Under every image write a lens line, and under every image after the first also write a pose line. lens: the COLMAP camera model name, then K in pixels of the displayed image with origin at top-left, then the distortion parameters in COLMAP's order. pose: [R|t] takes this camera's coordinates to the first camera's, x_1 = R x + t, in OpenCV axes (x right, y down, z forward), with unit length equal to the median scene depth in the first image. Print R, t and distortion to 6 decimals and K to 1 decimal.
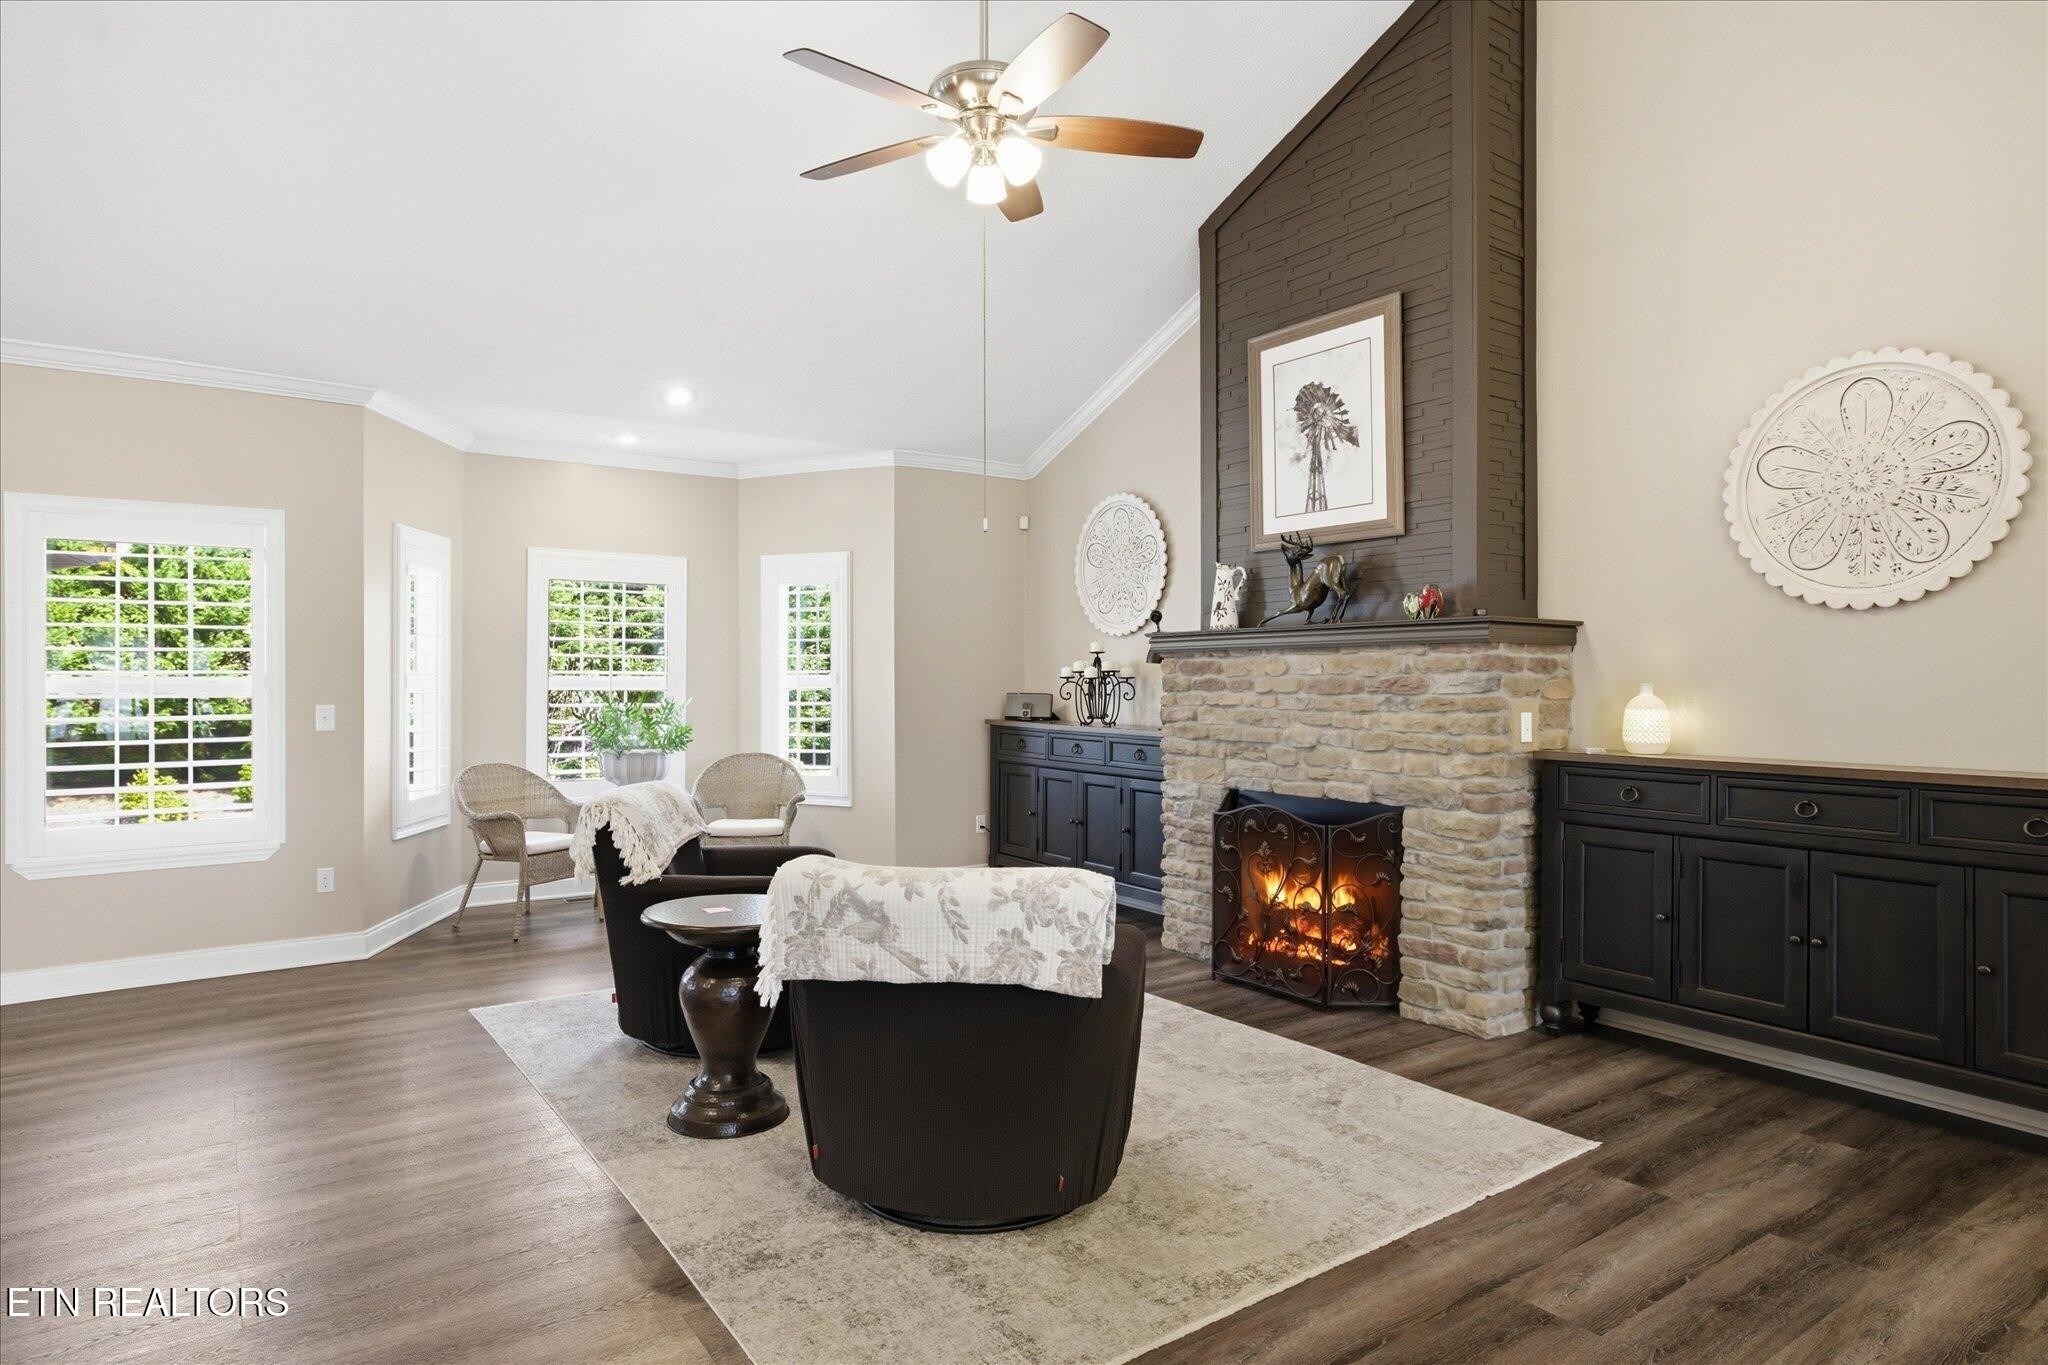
lens RADIAL K [[1176.8, 0, 1009.0], [0, 1176.8, 675.8], [0, 0, 1]] dist [-0.016254, 0.018321]
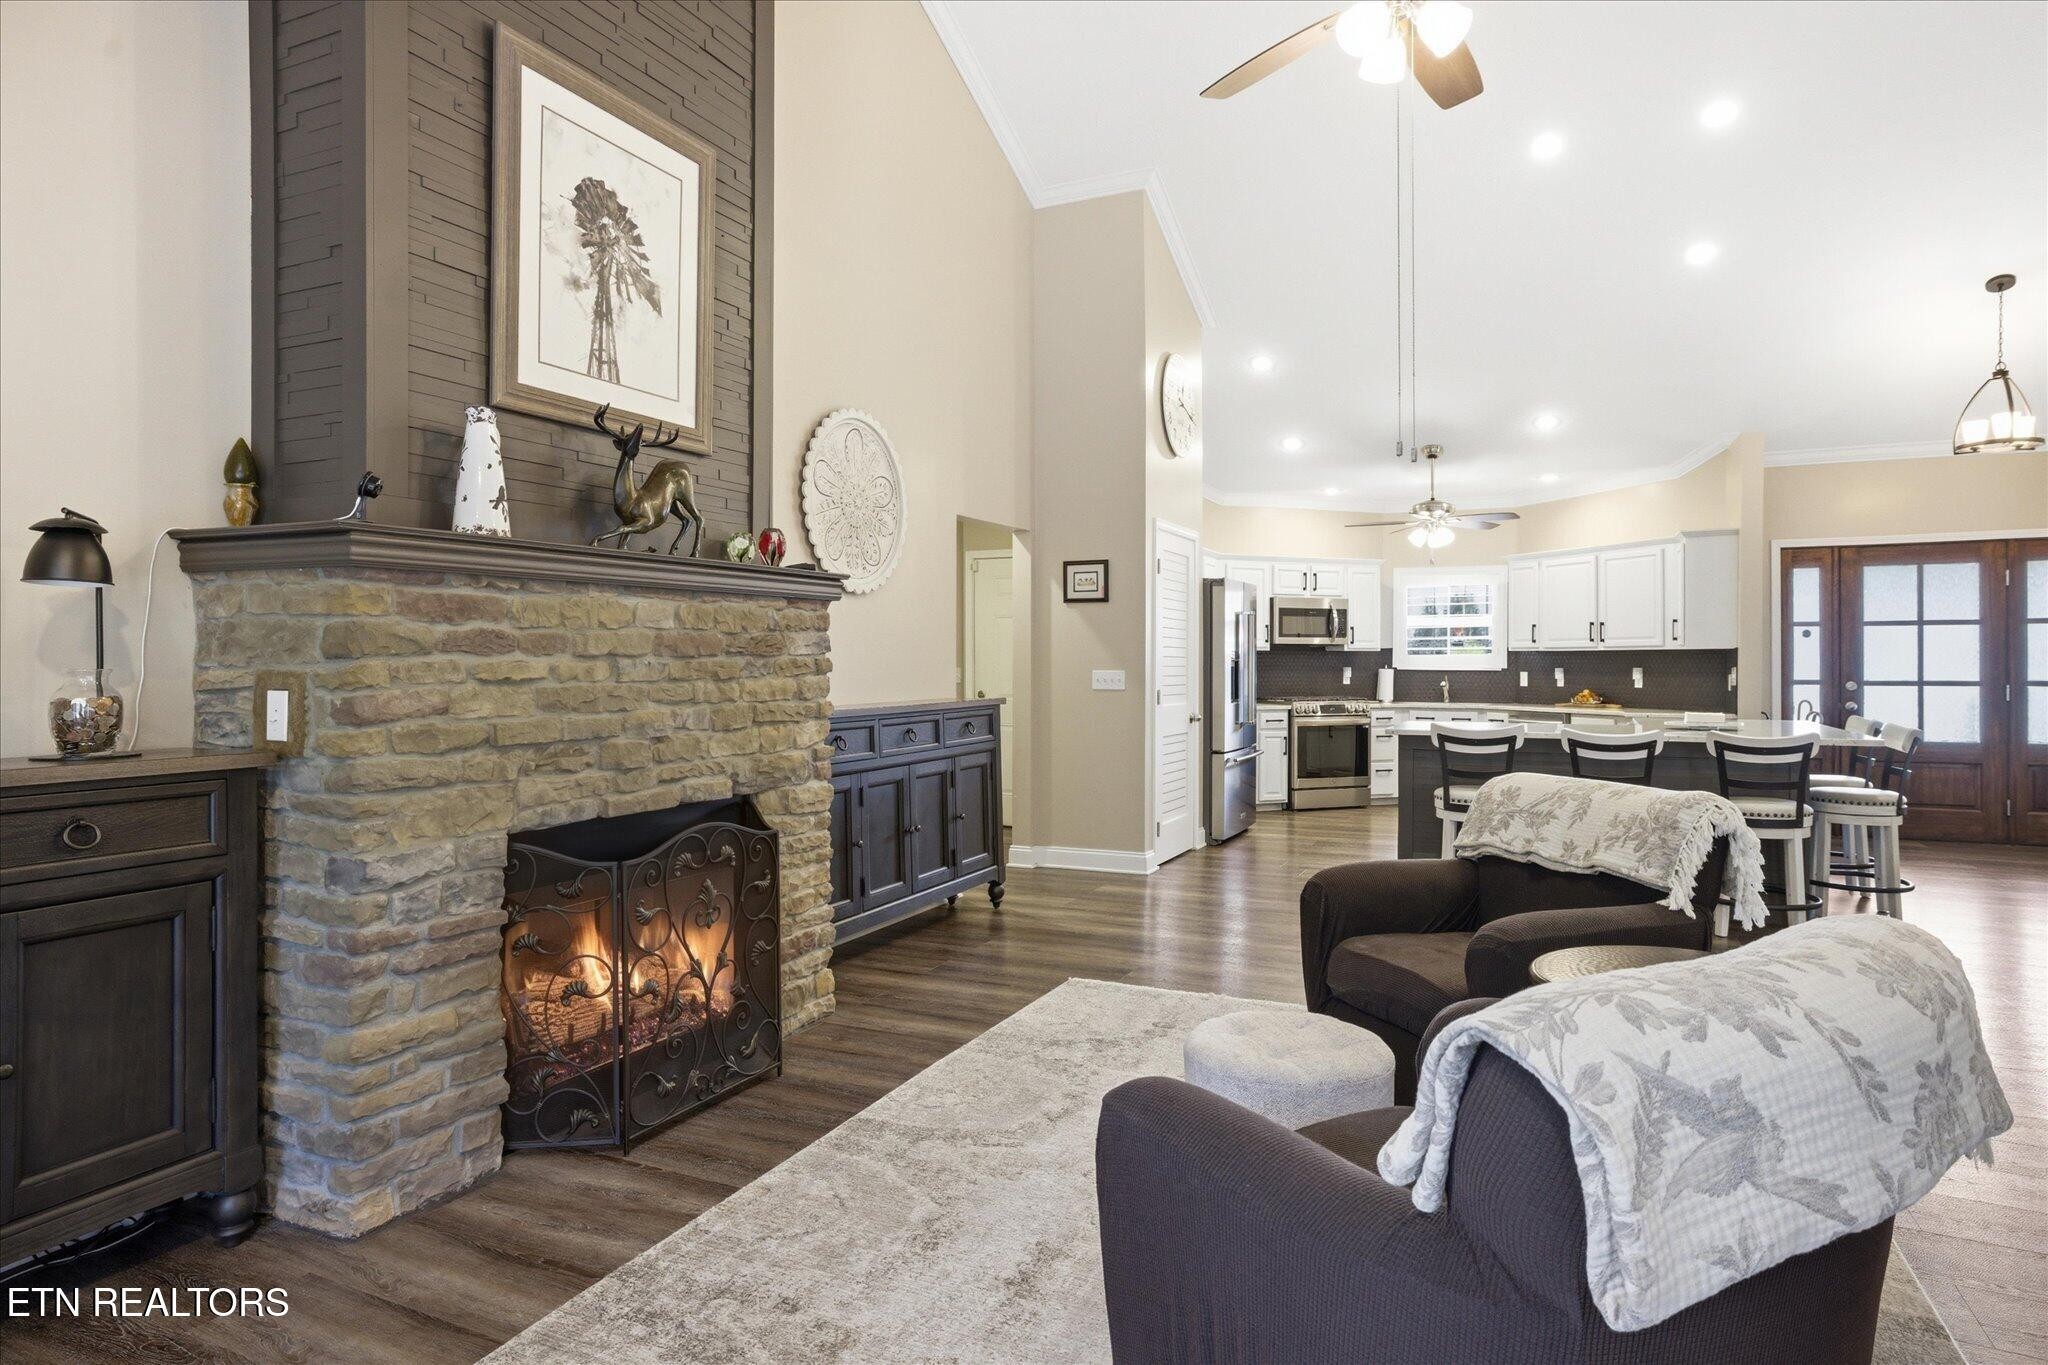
lens RADIAL K [[1162.5, 0, 1037.7], [0, 1162.5, 656.9], [0, 0, 1]] dist [-0.000995, 0.002273]
pose [[-0.512481, 0.004982, 0.858684, -0.432410], [0.002599, 0.999988, -0.004251, 0.018793], [-0.858695, 0.000053, -0.512488, 1.156373]]
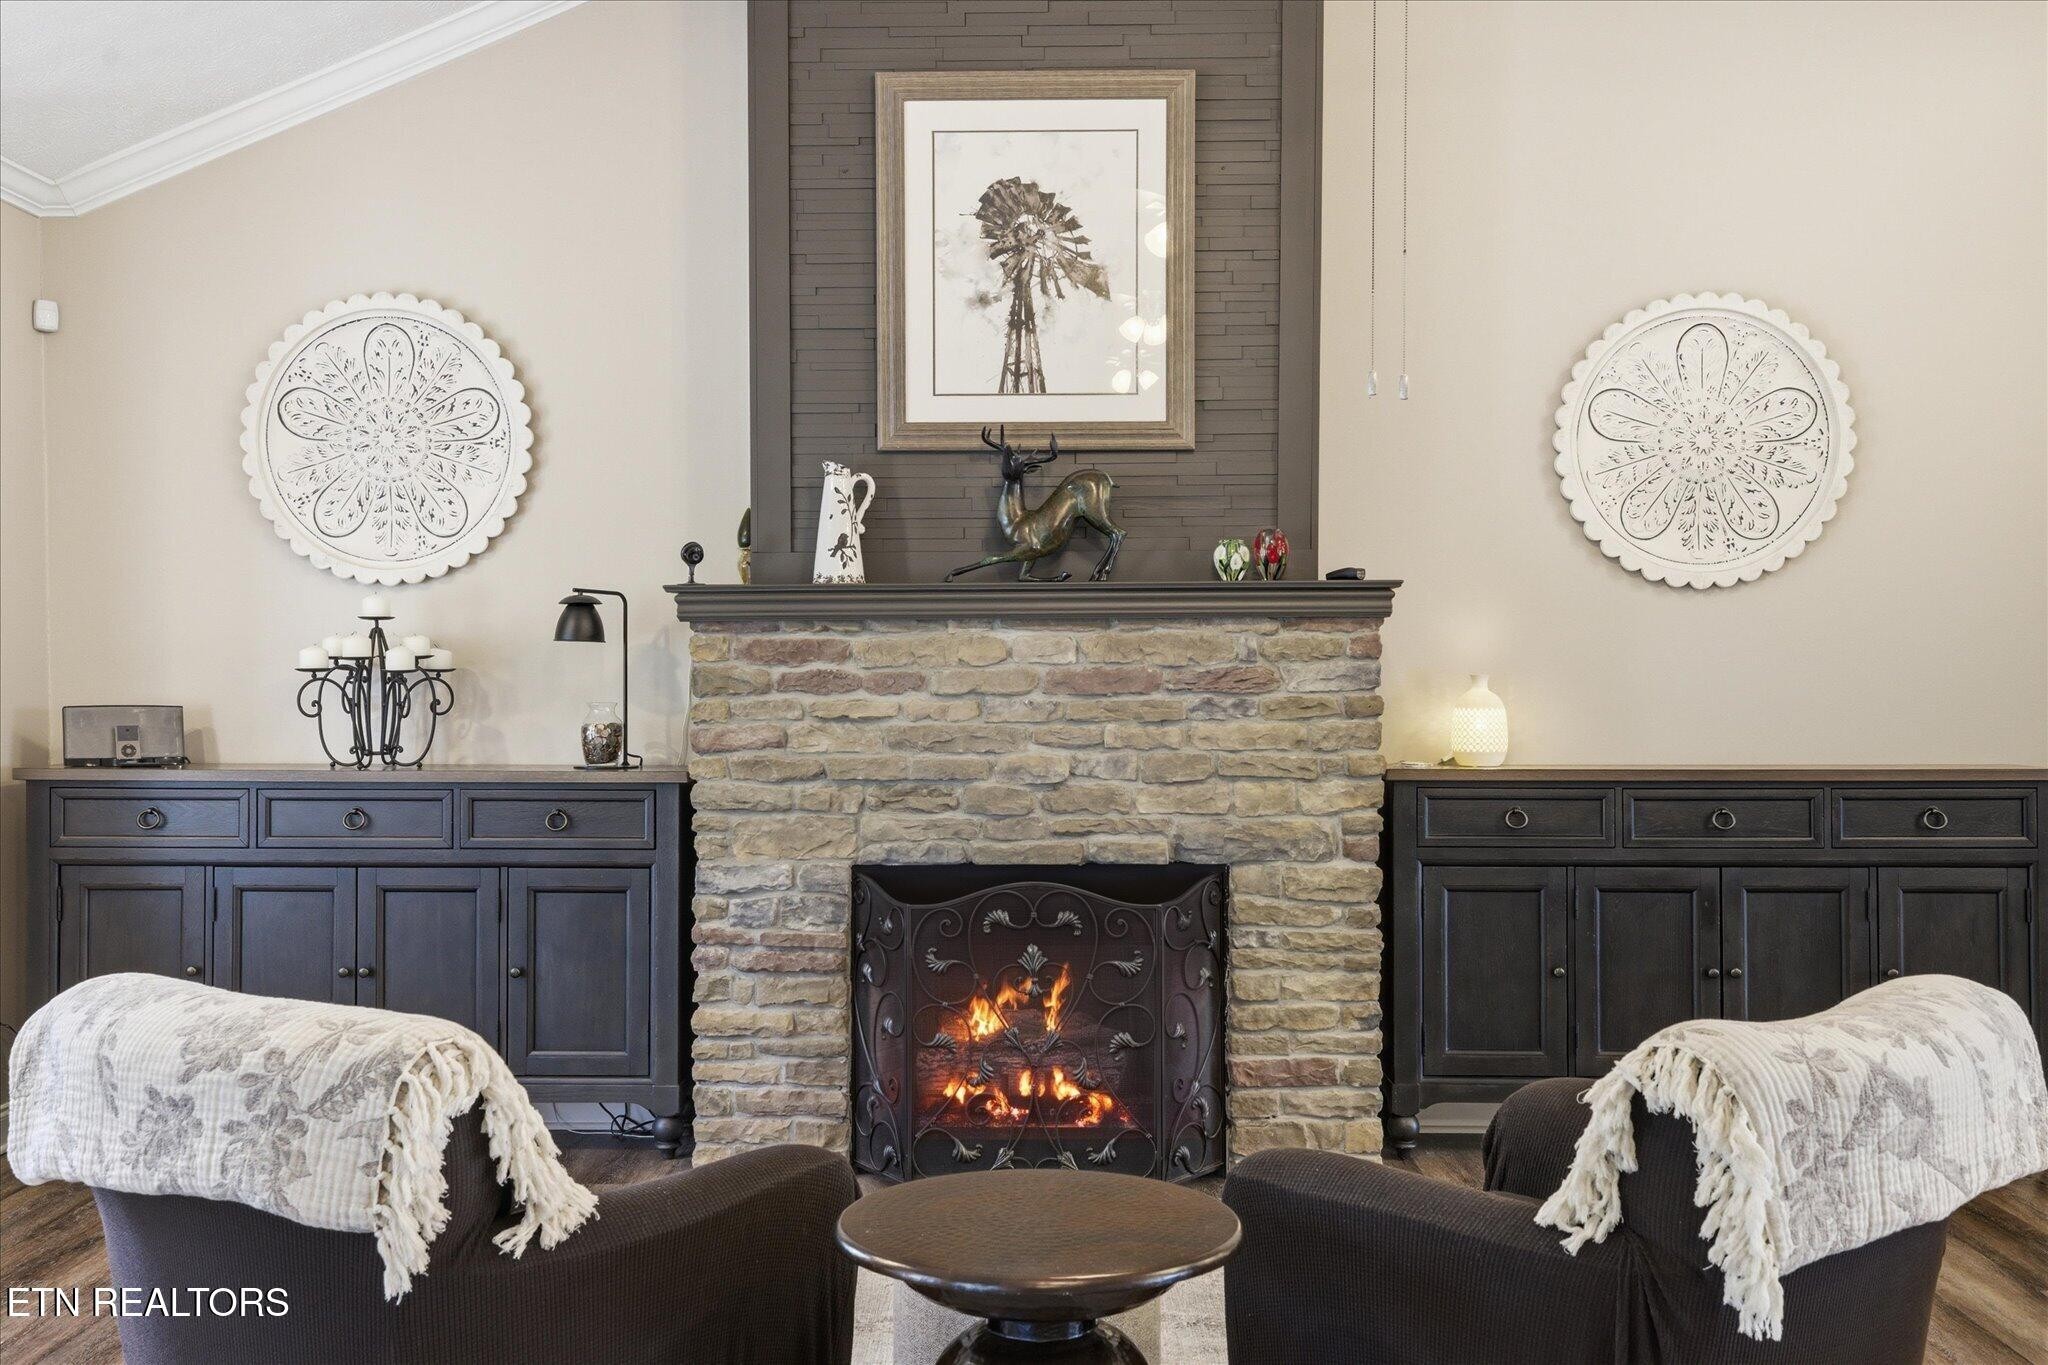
lens RADIAL K [[1930.4, 0, 1027.0], [0, 1930.4, 700.6], [0, 0, 1]] dist [0.069283, 0.000000]
pose [[0.581360, -0.013248, 0.813539, -0.567099], [0.001183, 0.999880, 0.015438, 0.002860], [-0.813646, -0.008013, 0.581306, 0.427916]]
